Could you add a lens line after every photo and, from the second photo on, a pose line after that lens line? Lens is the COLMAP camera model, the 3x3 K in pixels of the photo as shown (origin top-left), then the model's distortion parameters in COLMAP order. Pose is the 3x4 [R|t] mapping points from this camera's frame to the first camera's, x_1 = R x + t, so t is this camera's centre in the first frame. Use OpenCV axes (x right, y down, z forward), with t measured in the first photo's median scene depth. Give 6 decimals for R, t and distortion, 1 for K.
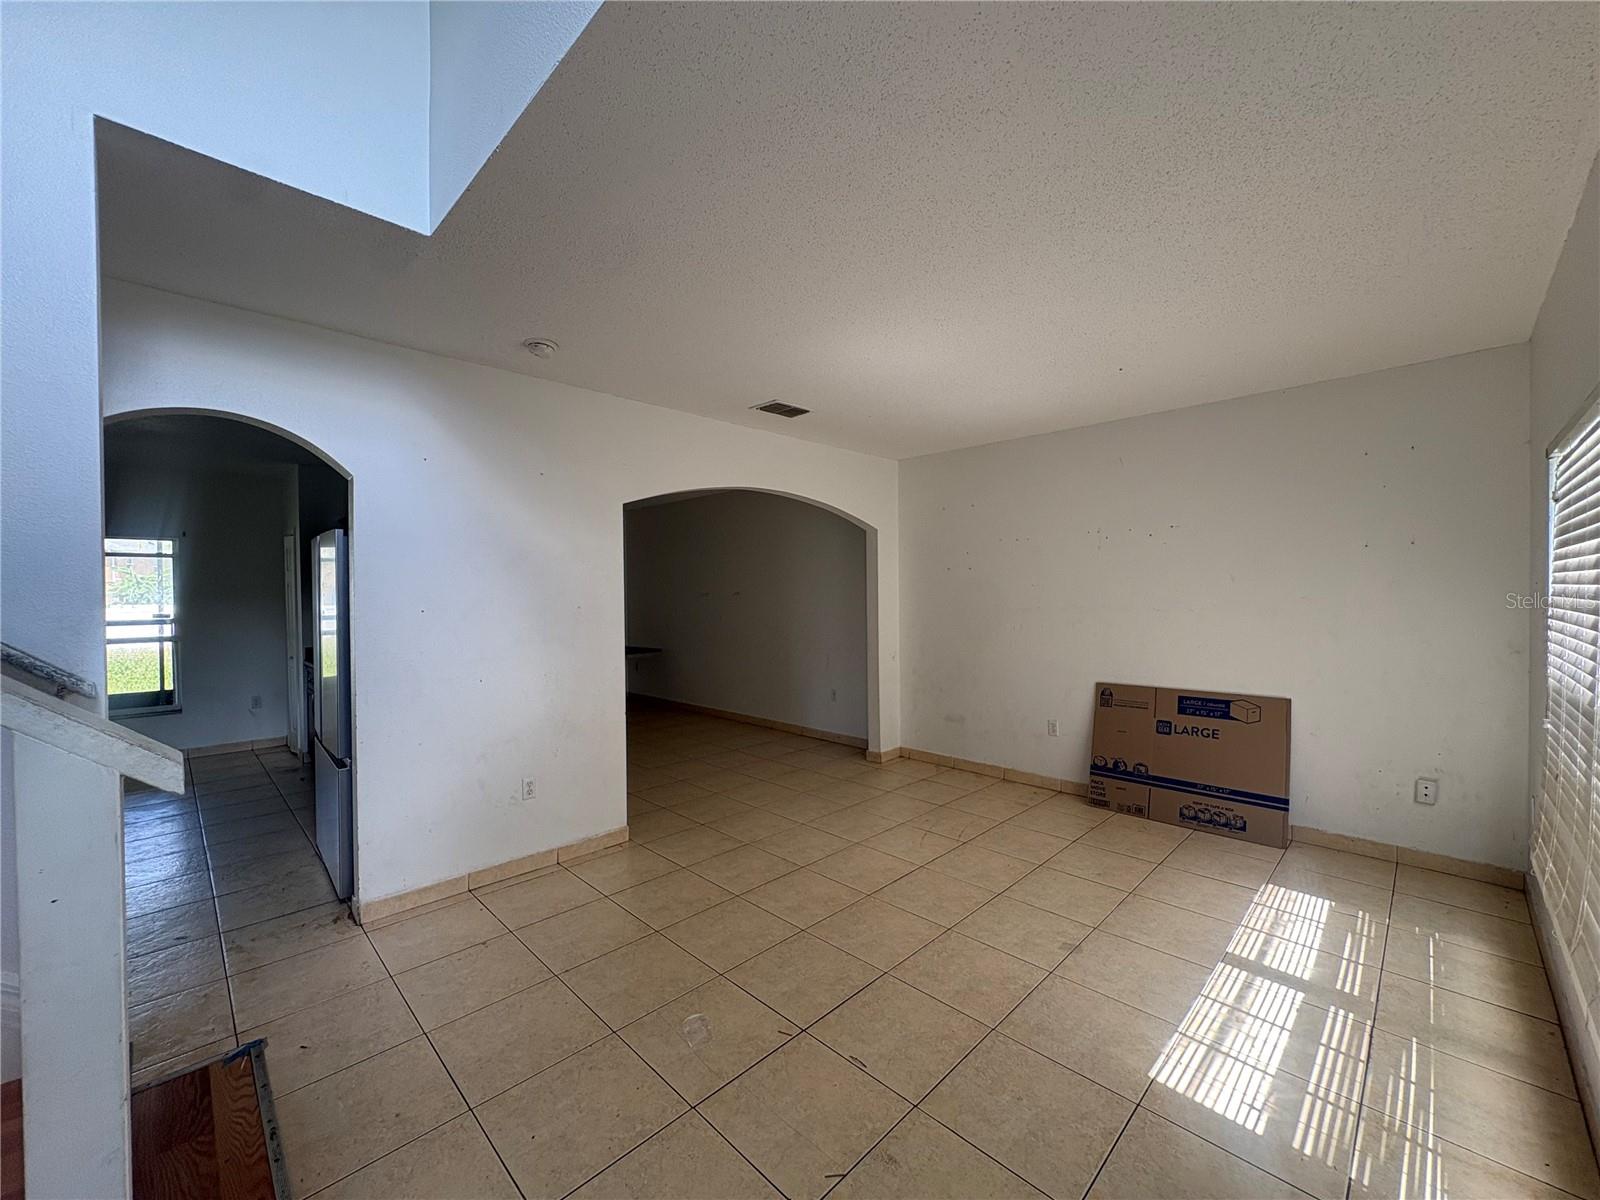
lens RADIAL K [[630.0, 0, 799.3], [0, 630.0, 597.7], [0, 0, 1]] dist [0.001485, -0.000259]
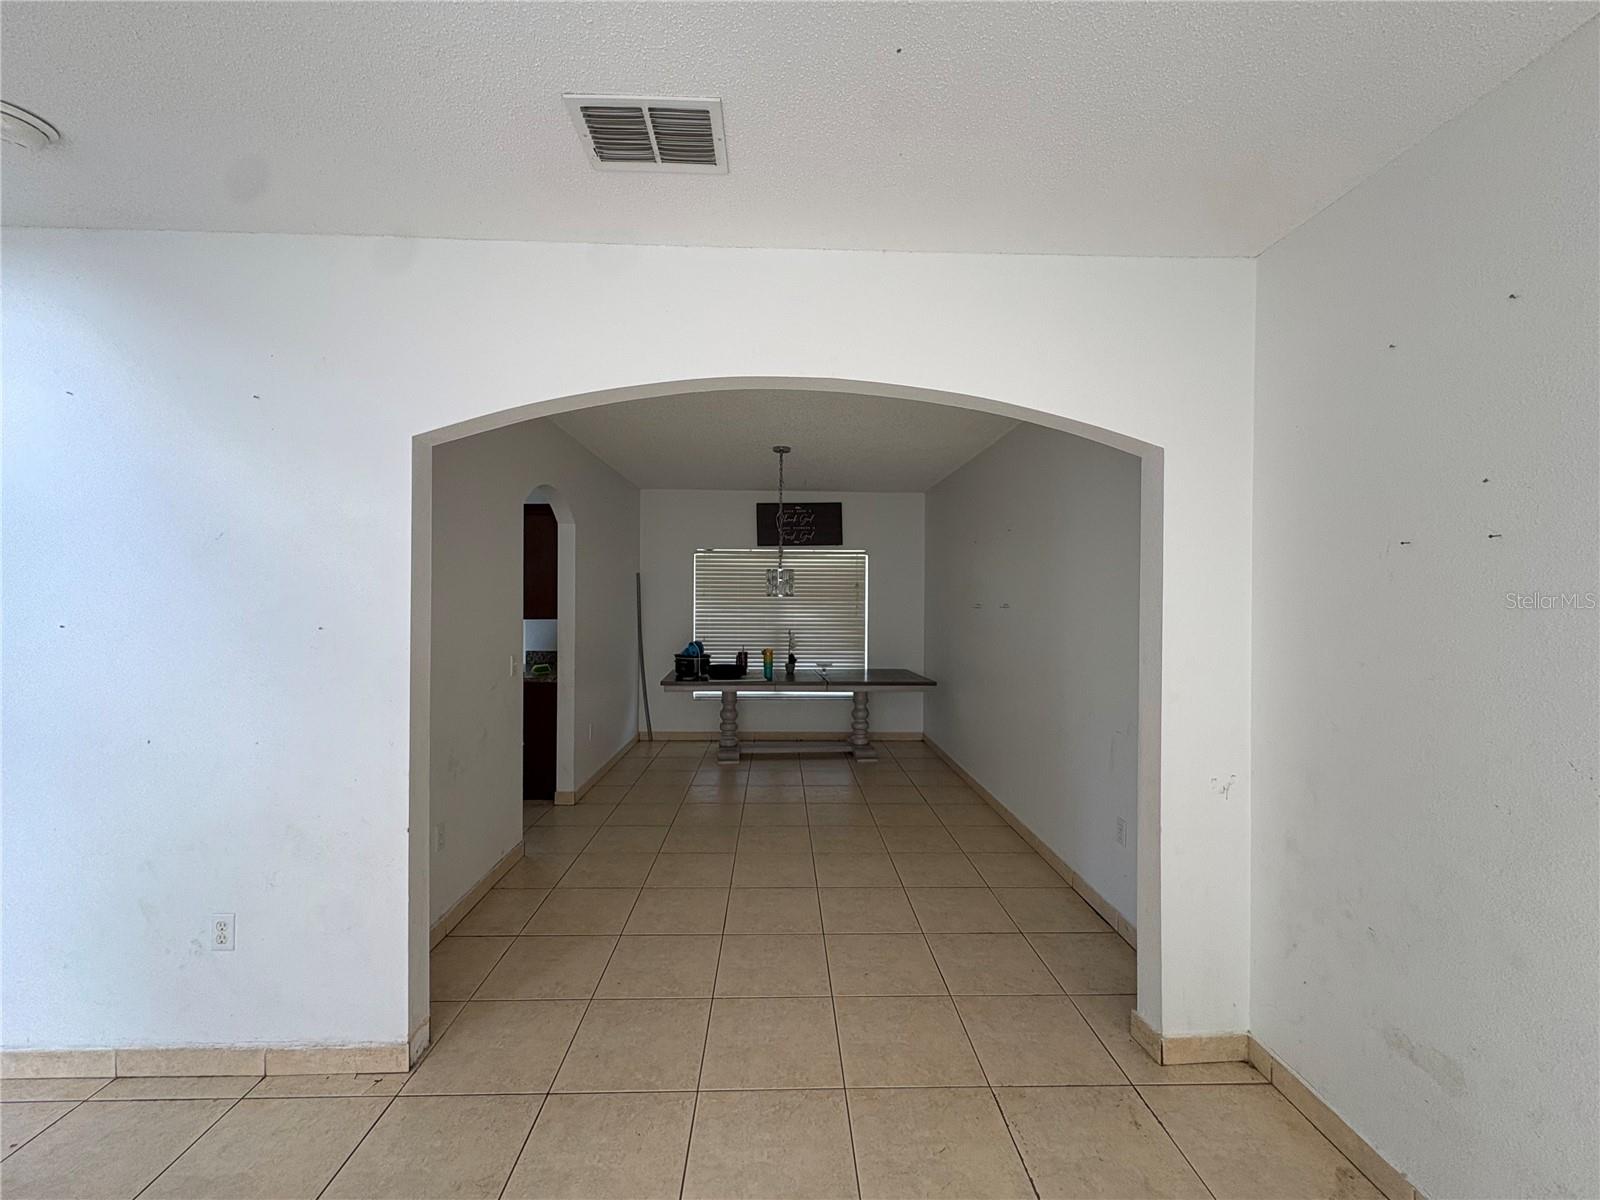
lens RADIAL K [[630.0, 0, 796.9], [0, 630.0, 600.8], [0, 0, 1]] dist [0.001485, -0.000259]
pose [[0.731509, 0.014500, -0.681678, 0.399210], [-0.019173, 0.999816, 0.000692, -0.021057], [0.681562, 0.012563, 0.731652, 1.020679]]
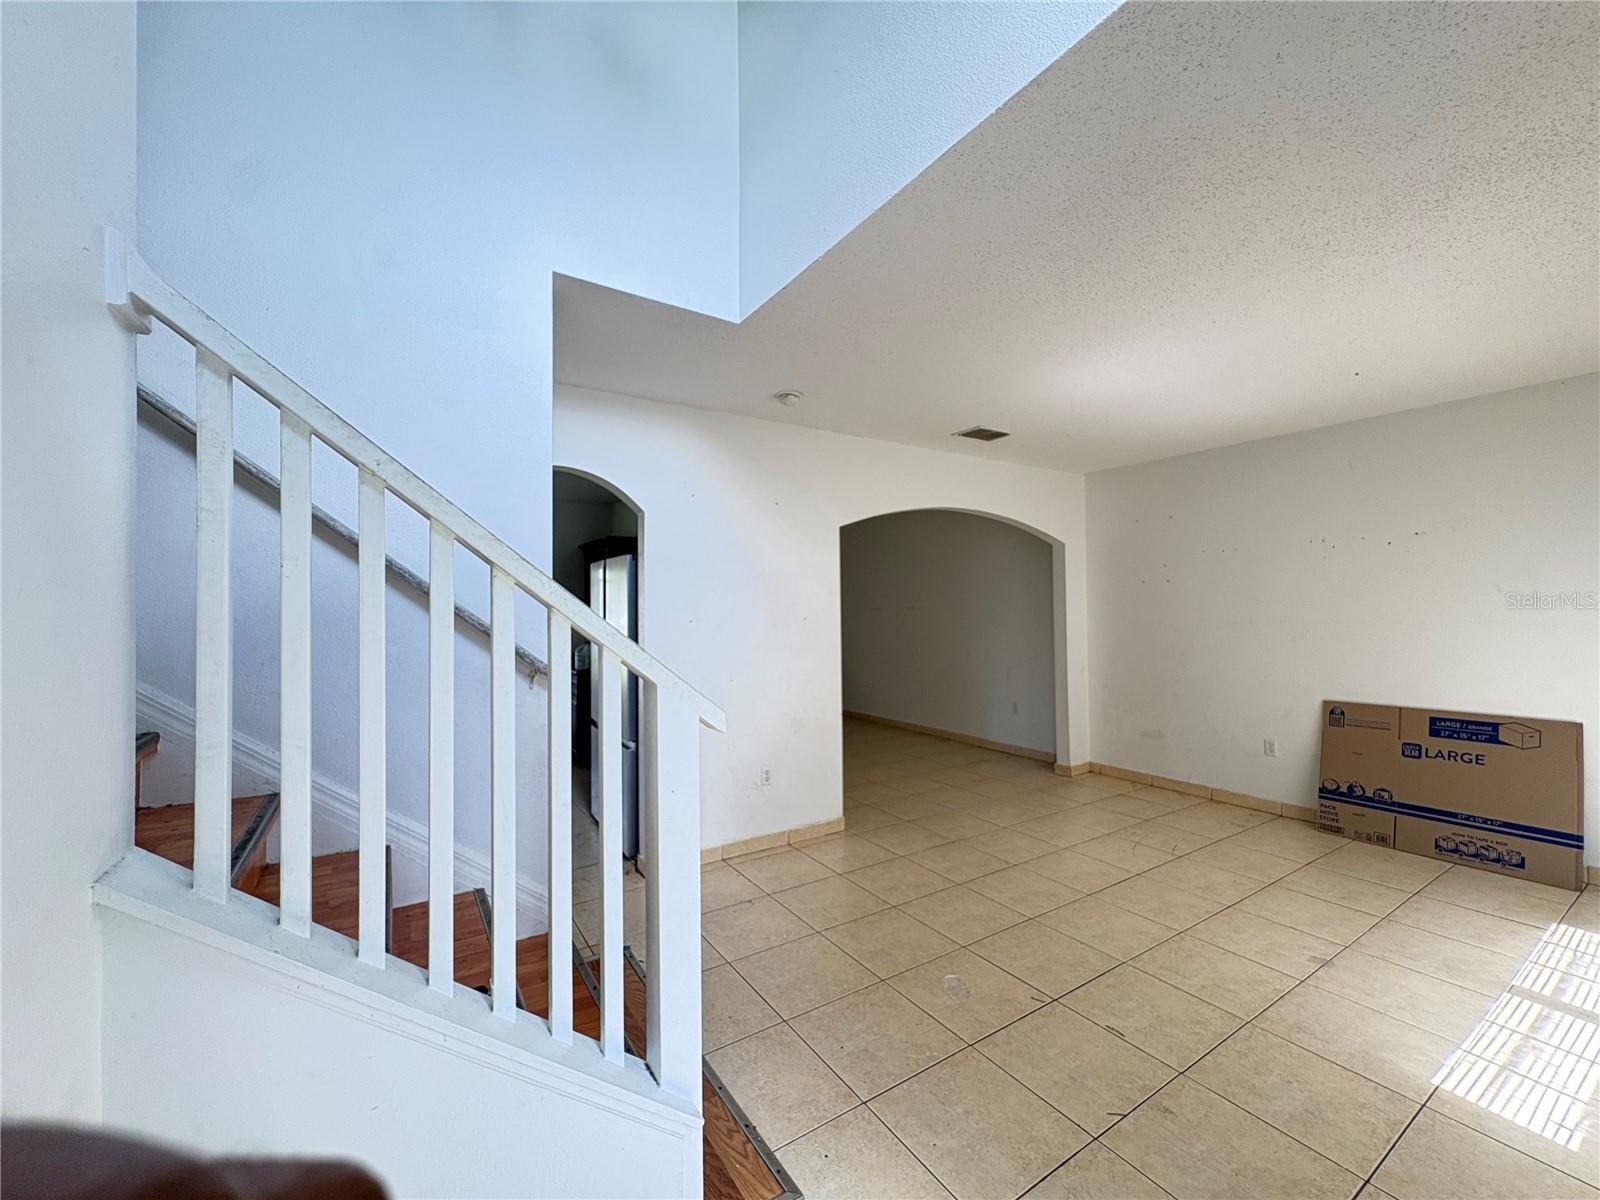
lens RADIAL K [[630.0, 0, 804.9], [0, 630.0, 599.1], [0, 0, 1]] dist [0.001485, -0.000259]
pose [[0.977442, -0.005158, -0.211140, -0.126311], [0.000341, 0.999739, -0.022842, 0.005985], [0.211203, 0.022255, 0.977189, -0.129274]]
